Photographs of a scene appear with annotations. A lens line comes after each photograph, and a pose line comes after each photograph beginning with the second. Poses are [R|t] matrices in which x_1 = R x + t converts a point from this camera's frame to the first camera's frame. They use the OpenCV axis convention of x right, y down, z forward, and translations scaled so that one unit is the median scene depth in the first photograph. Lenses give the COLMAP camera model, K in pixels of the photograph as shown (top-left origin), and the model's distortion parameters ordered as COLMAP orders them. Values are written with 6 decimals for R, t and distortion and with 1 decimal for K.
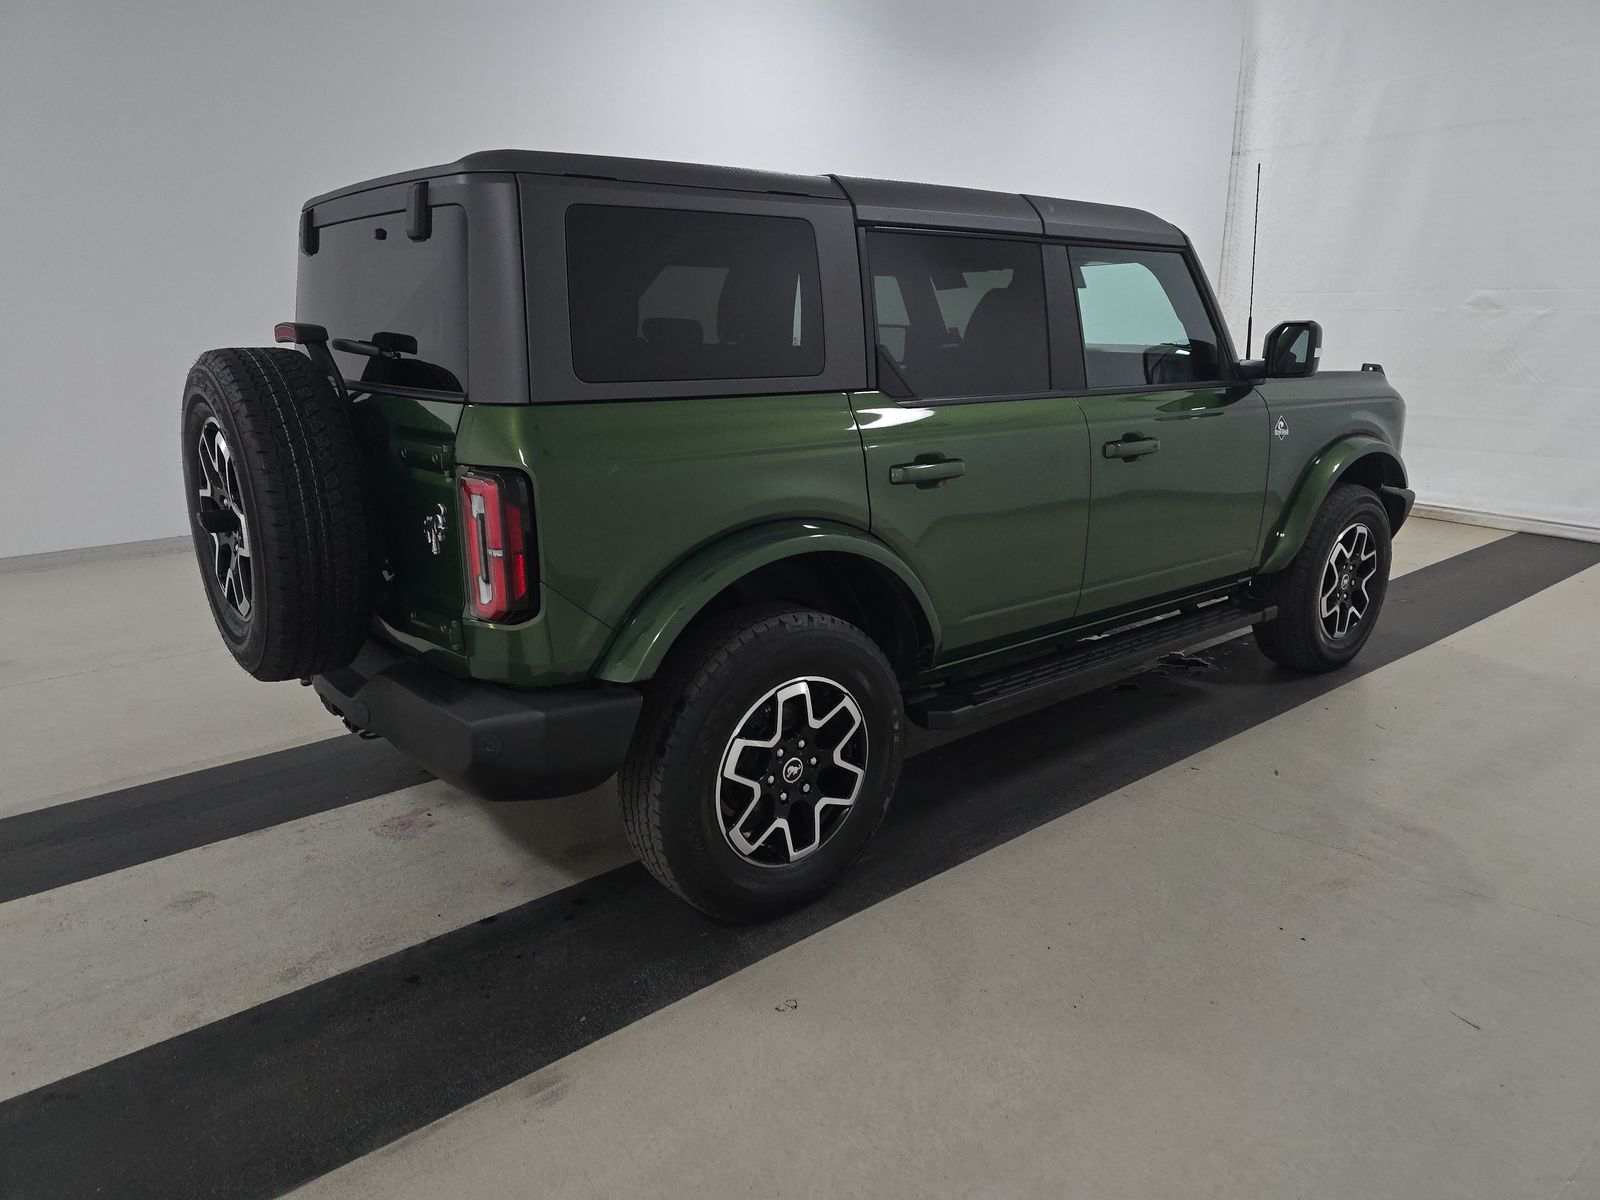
lens RADIAL K [[1073.6, 0, 796.3], [0, 1073.6, 604.9], [0, 0, 1]] dist [0.006480, 0.004658]
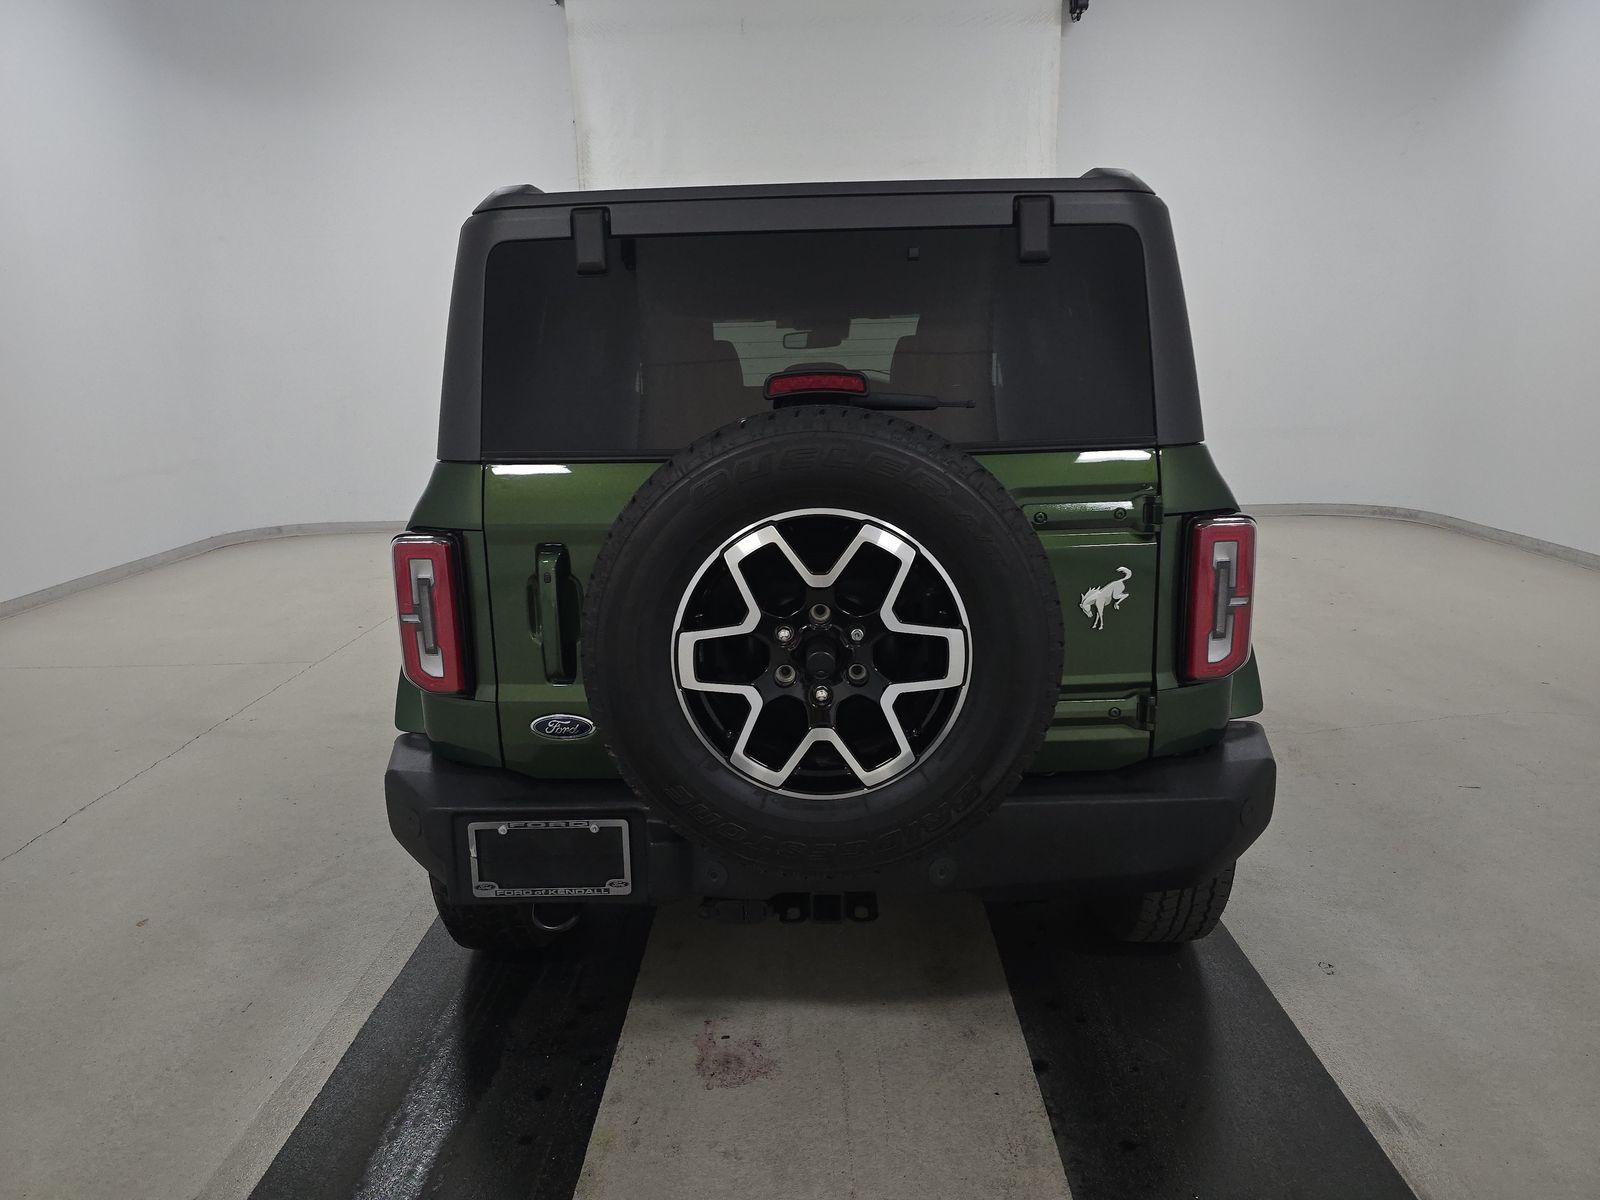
lens RADIAL K [[1084.1, 0, 800.0], [0, 1084.1, 600.0], [0, 0, 1]] dist [0.009039, -0.002229]
pose [[0.642495, -0.175126, 0.746010, -0.871512], [0.222172, 0.974291, 0.037371, -0.119676], [-0.733375, 0.141732, 0.664886, 0.466857]]
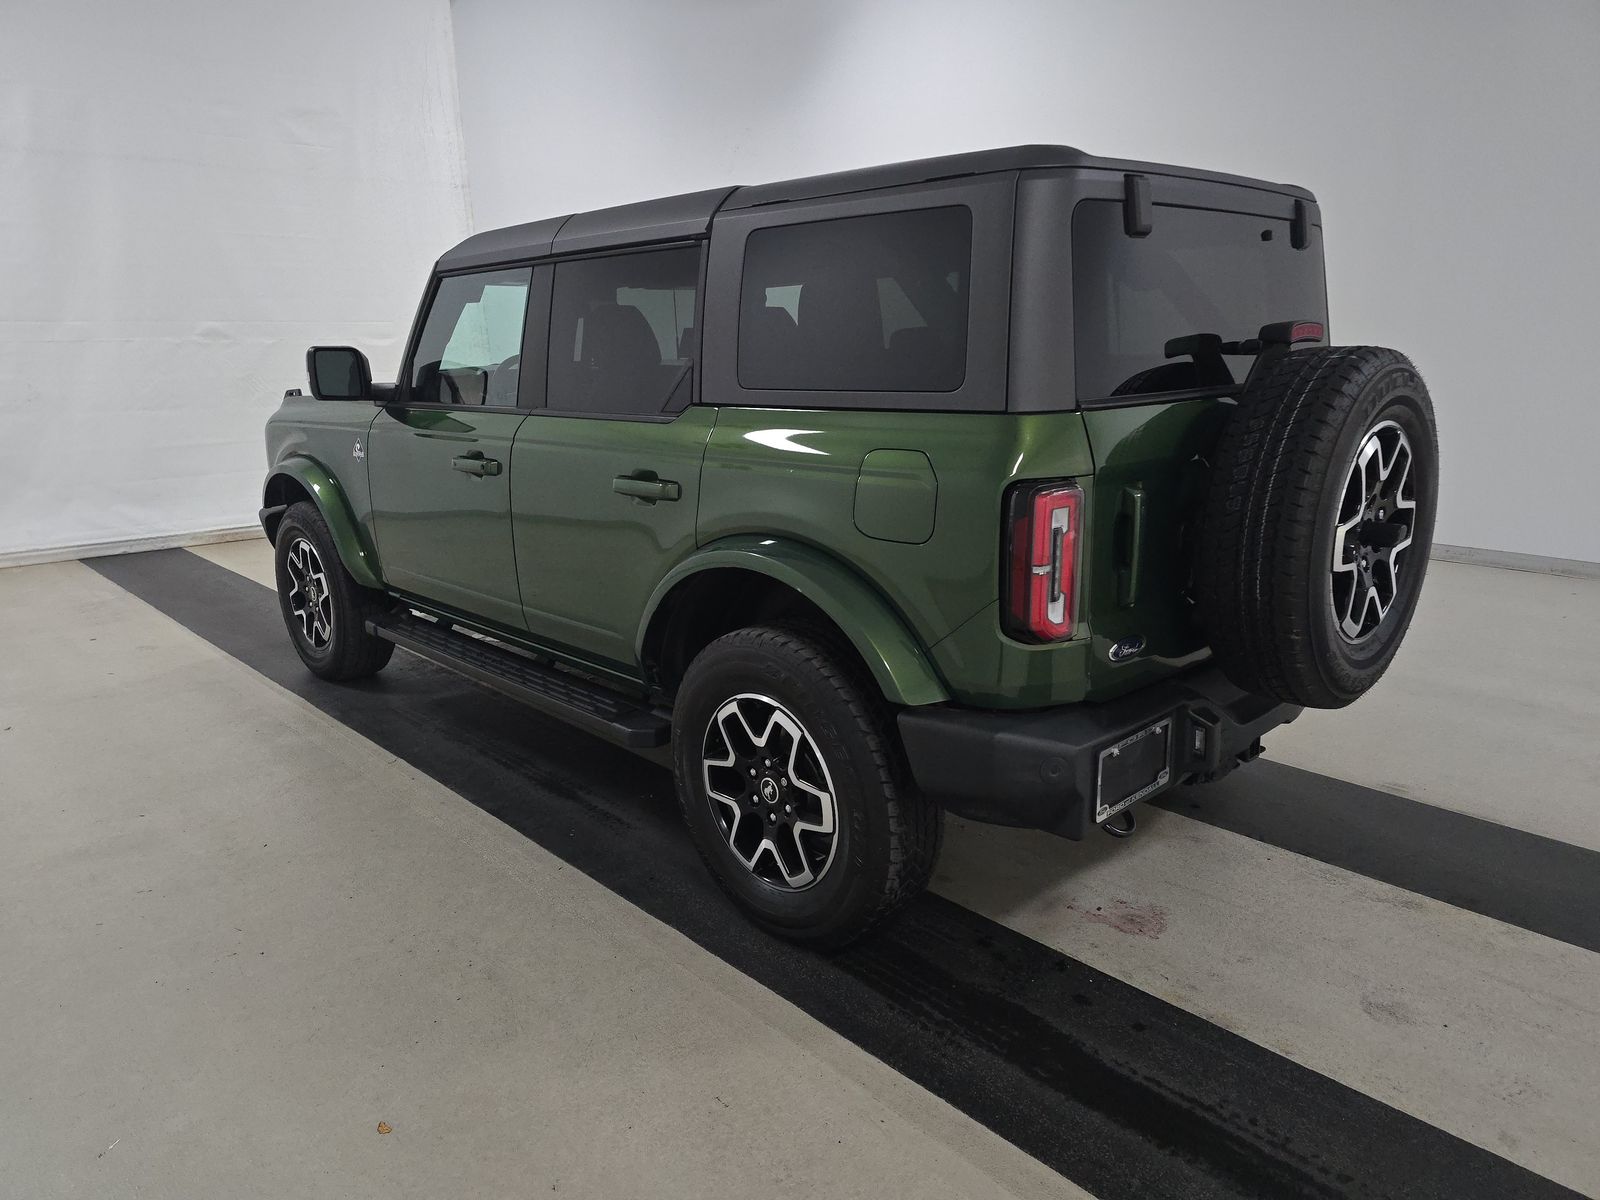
lens RADIAL K [[1084.1, 0, 800.0], [0, 1084.1, 600.0], [0, 0, 1]] dist [0.009039, -0.002229]
pose [[-0.082179, -0.236821, 0.968072, -1.173461], [0.283477, 0.925680, 0.250514, -0.331952], [-0.955451, 0.295013, -0.008938, 1.251082]]
